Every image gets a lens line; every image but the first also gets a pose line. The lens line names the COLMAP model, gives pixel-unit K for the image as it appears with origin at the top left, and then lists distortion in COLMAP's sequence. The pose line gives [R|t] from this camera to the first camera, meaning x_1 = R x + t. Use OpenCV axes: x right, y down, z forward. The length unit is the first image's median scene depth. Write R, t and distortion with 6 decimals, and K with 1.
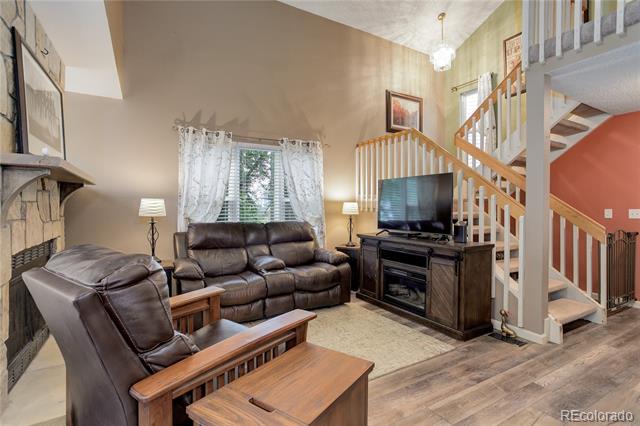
lens RADIAL K [[311.7, 0, 321.4], [0, 311.7, 211.6], [0, 0, 1]] dist [-0.003142, 0.002155]
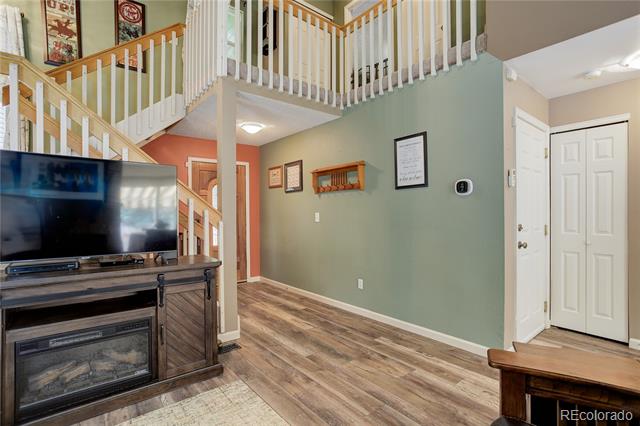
lens RADIAL K [[311.7, 0, 319.4], [0, 311.7, 216.1], [0, 0, 1]] dist [-0.003142, 0.002155]
pose [[-0.162391, -0.008059, 0.986694, -0.384205], [0.003616, 0.999955, 0.008762, -0.011248], [-0.986720, 0.004991, -0.162355, 0.820926]]
